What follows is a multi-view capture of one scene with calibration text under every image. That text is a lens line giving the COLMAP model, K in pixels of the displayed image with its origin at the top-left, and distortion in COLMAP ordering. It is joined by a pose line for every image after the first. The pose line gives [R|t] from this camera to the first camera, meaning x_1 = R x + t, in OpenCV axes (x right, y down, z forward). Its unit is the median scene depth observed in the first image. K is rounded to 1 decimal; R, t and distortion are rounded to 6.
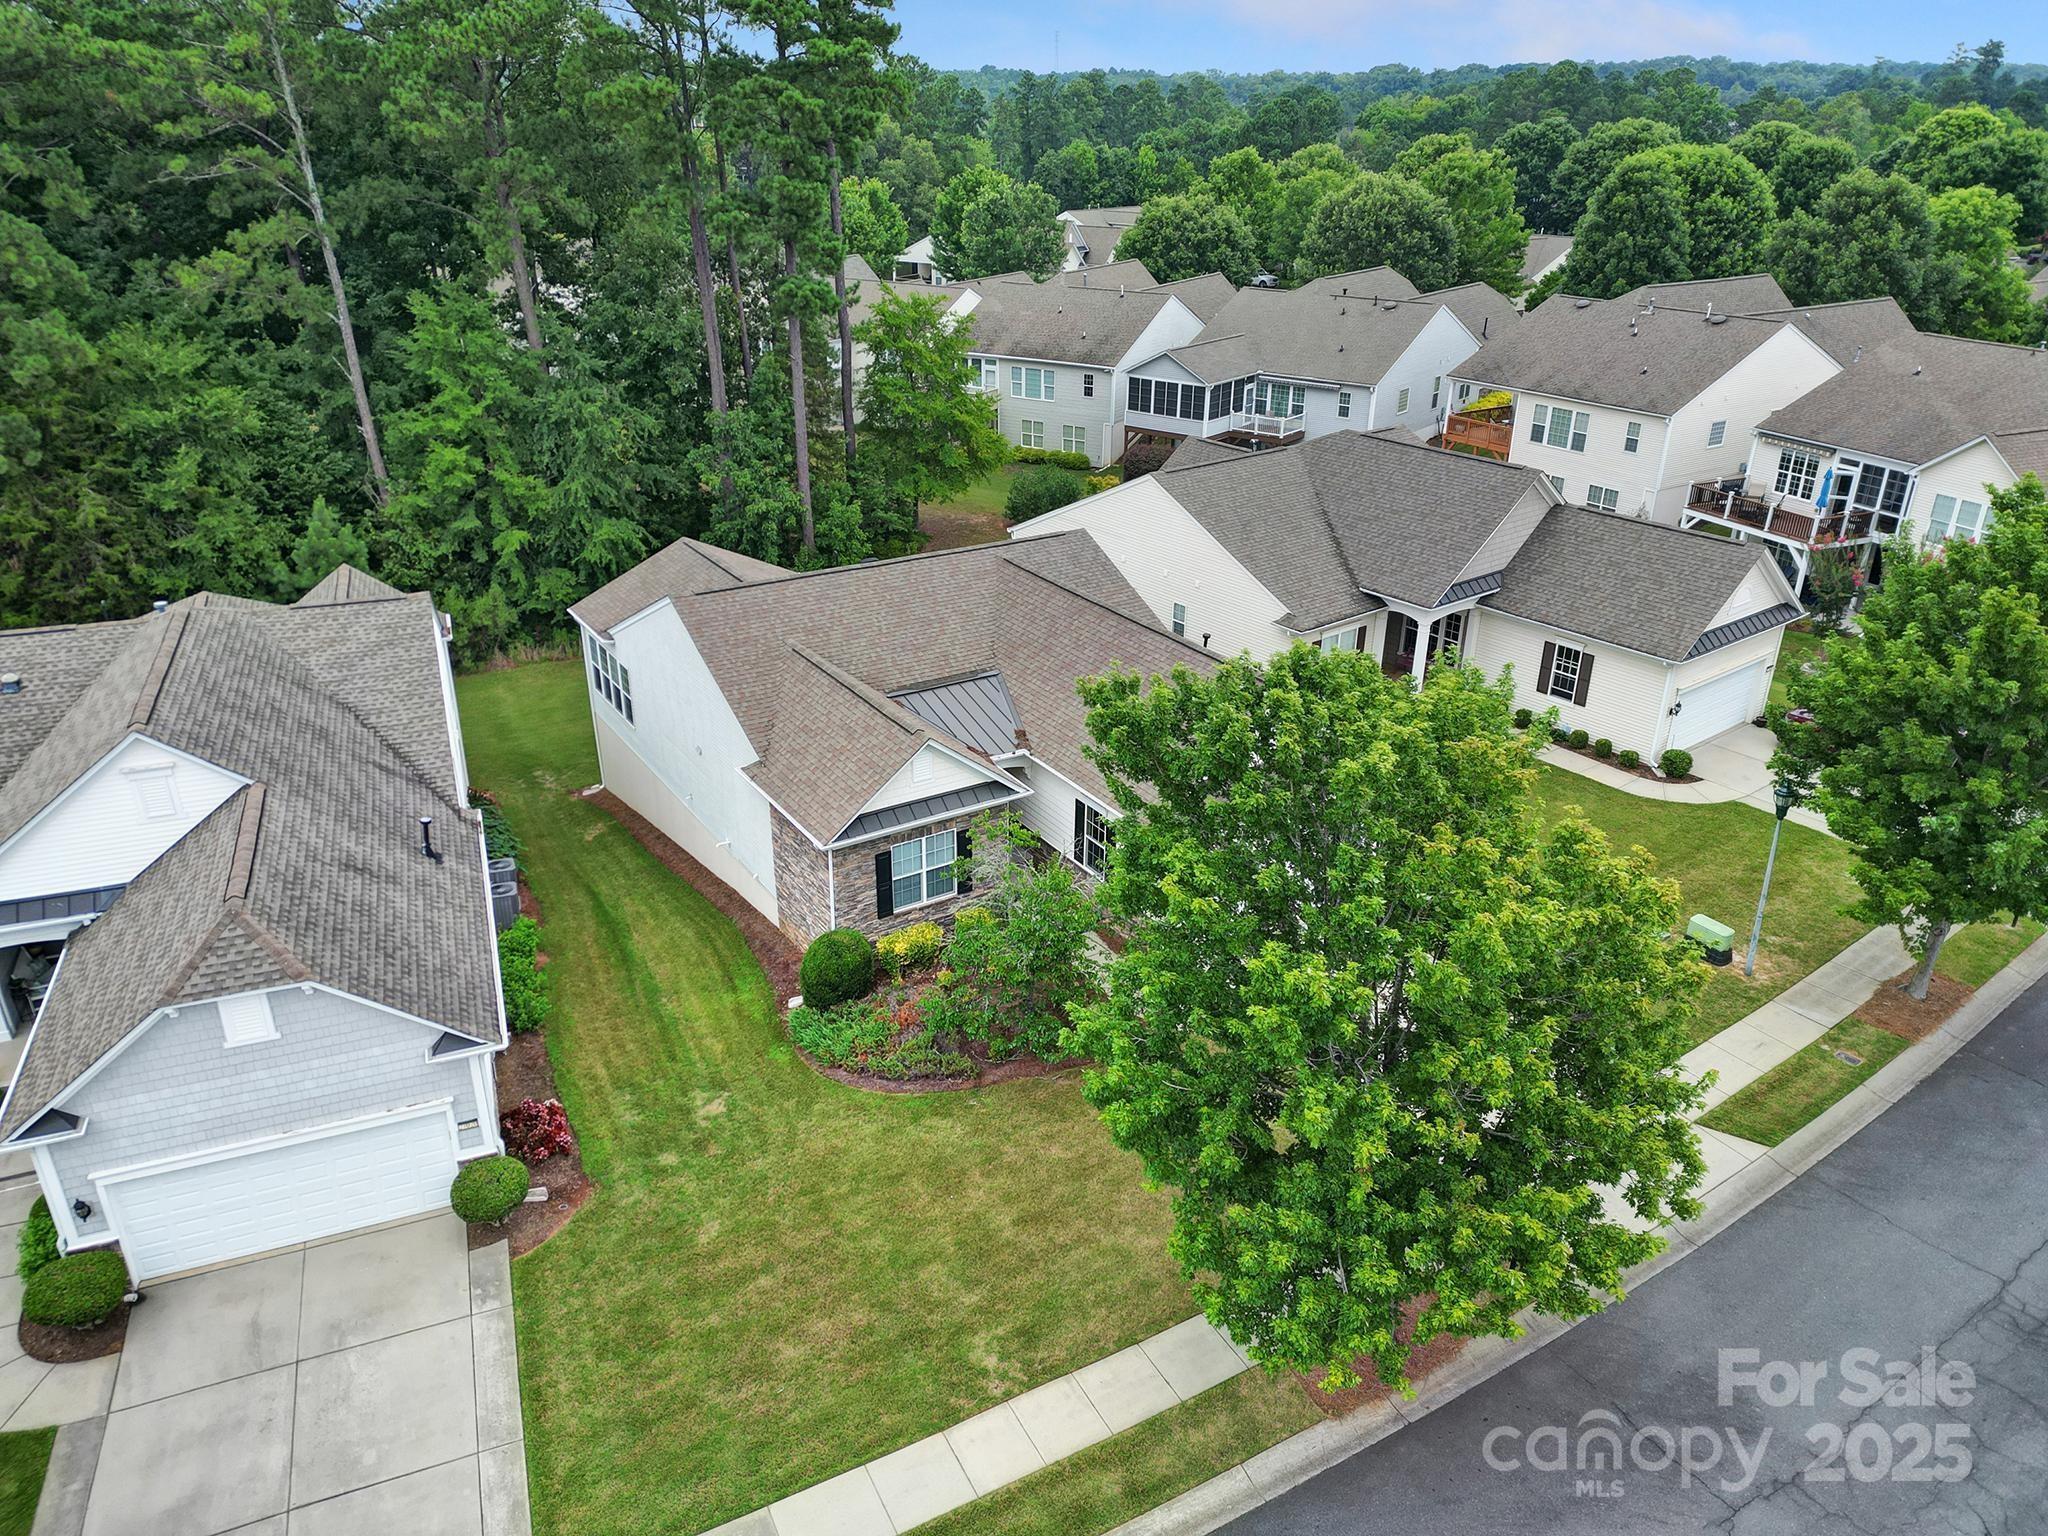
lens RADIAL K [[1427.3, 0, 1018.3], [0, 1427.3, 781.9], [0, 0, 1]] dist [0.099222, -0.105764]
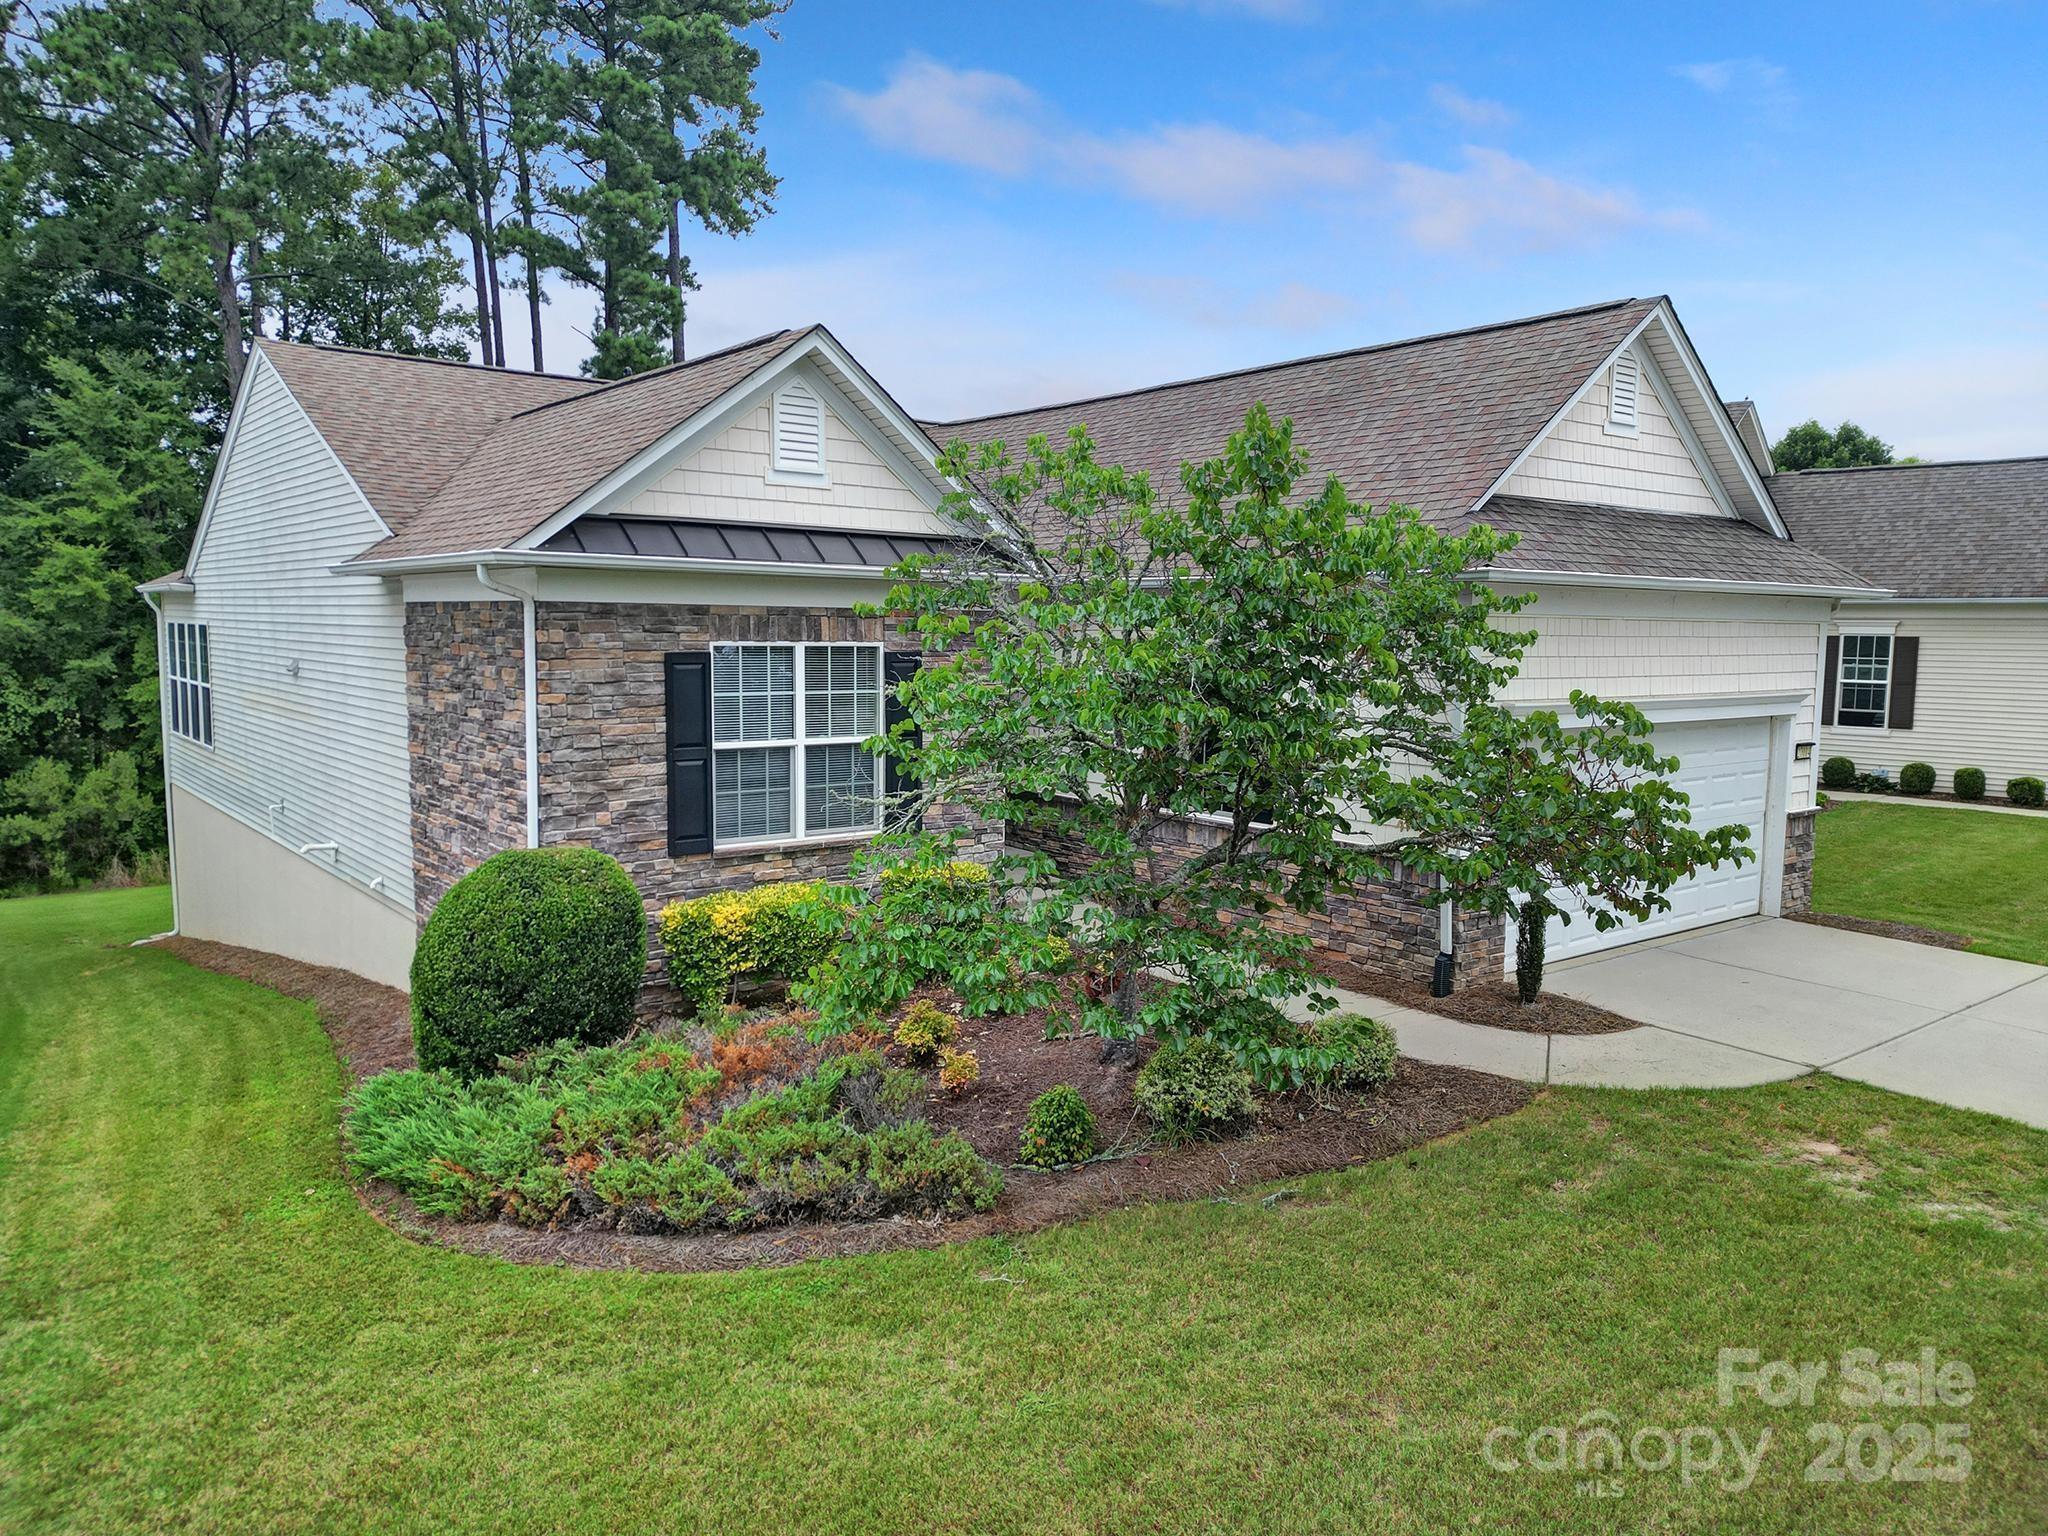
lens RADIAL K [[1427.3, 0, 1018.3], [0, 1427.3, 781.9], [0, 0, 1]] dist [0.099222, -0.105764]
pose [[0.994738, -0.007917, 0.102149, -0.029884], [0.040587, 0.945892, -0.321934, 0.125285], [-0.094073, 0.324386, 0.941235, 0.406747]]
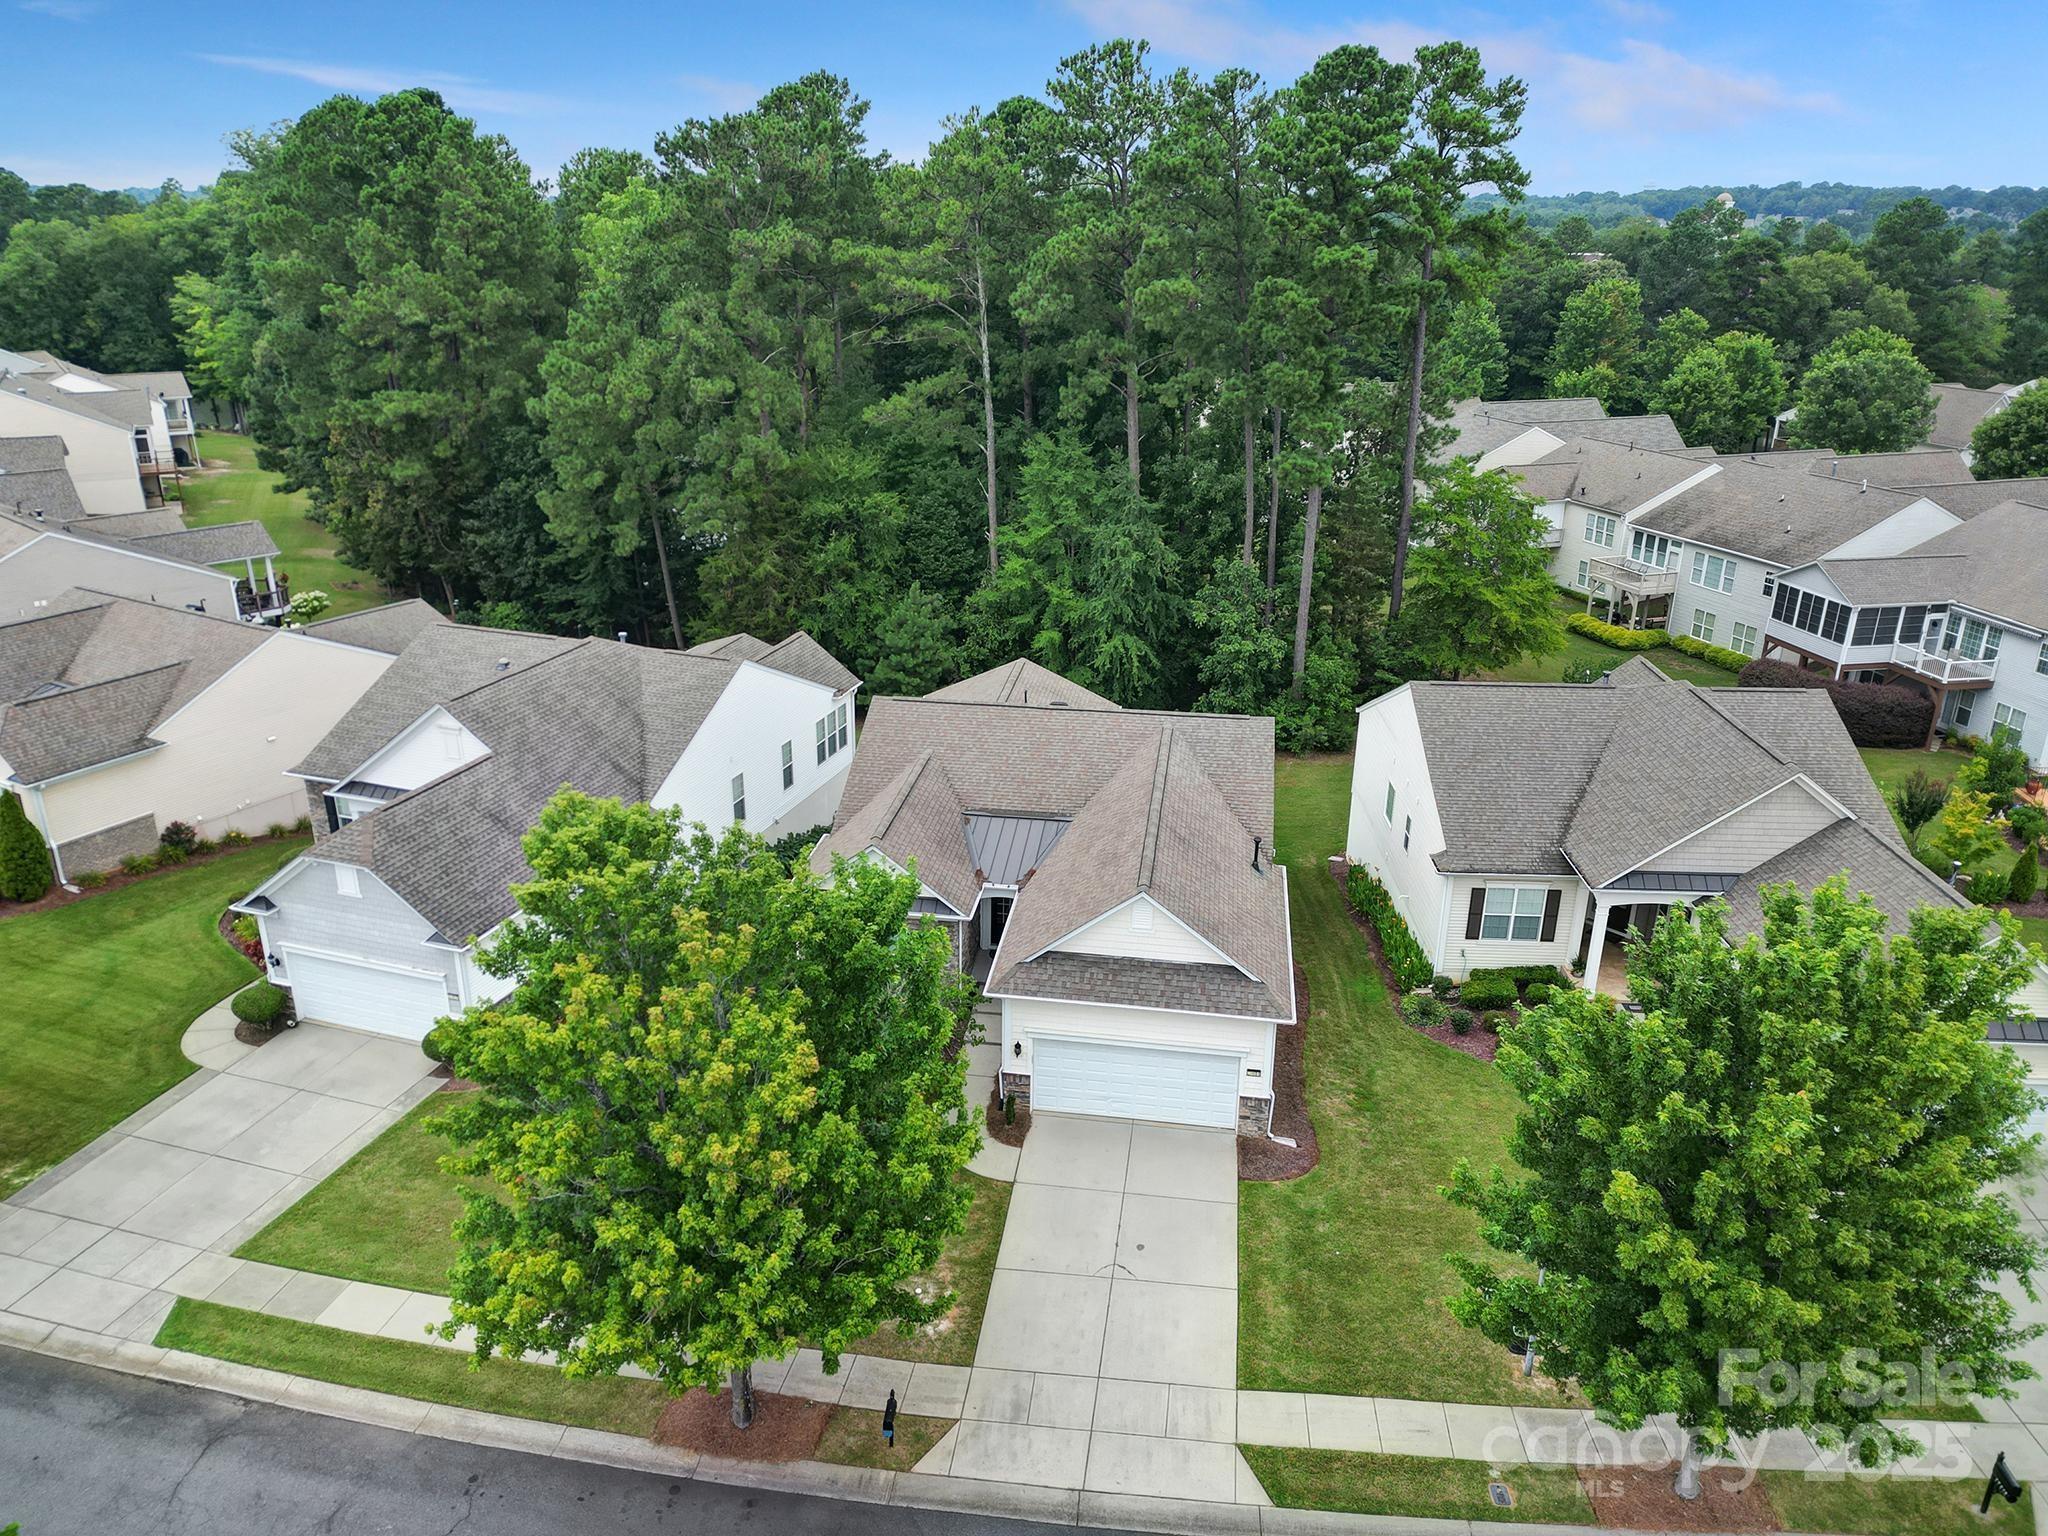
lens RADIAL K [[1427.3, 0, 1018.3], [0, 1427.3, 781.9], [0, 0, 1]] dist [0.099222, -0.105764]
pose [[0.755632, 0.239581, -0.609608, 0.463379], [-0.281172, 0.959235, 0.028463, -0.092513], [0.591576, 0.149897, 0.792192, 0.060681]]
